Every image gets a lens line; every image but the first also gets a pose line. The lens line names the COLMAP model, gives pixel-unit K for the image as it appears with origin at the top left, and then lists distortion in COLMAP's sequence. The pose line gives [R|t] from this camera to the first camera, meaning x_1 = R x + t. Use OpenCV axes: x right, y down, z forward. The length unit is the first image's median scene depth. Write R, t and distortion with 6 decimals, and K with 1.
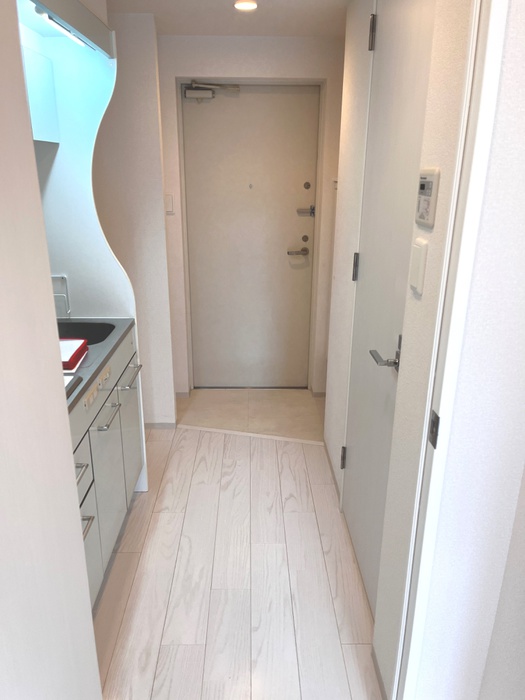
lens RADIAL K [[537.7, 0, 260.9], [0, 537.7, 352.6], [0, 0, 1]] dist [0.038035, -0.007764]
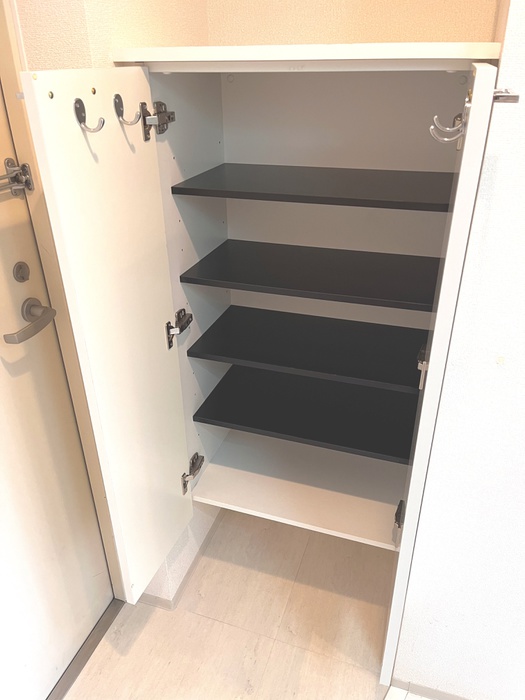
lens RADIAL K [[537.7, 0, 260.9], [0, 537.7, 352.6], [0, 0, 1]] dist [0.038035, -0.007764]
pose [[0.345687, -0.458755, 0.818562, -0.154448], [0.320395, 0.877622, 0.356548, -0.257025], [-0.881957, 0.139009, 0.450365, 0.809099]]
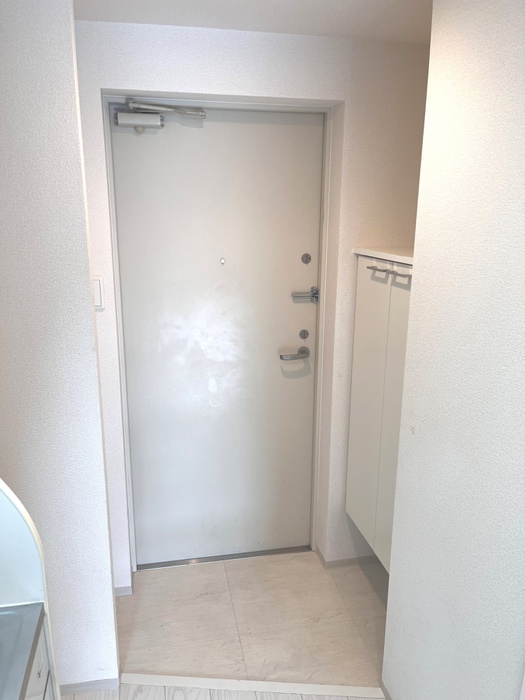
lens RADIAL K [[537.7, 0, 260.9], [0, 537.7, 352.6], [0, 0, 1]] dist [0.038035, -0.007764]
pose [[0.984468, -0.043529, 0.170083, -0.092688], [0.055017, 0.996469, -0.063419, -0.161558], [-0.166721, 0.071791, 0.983387, 0.379562]]
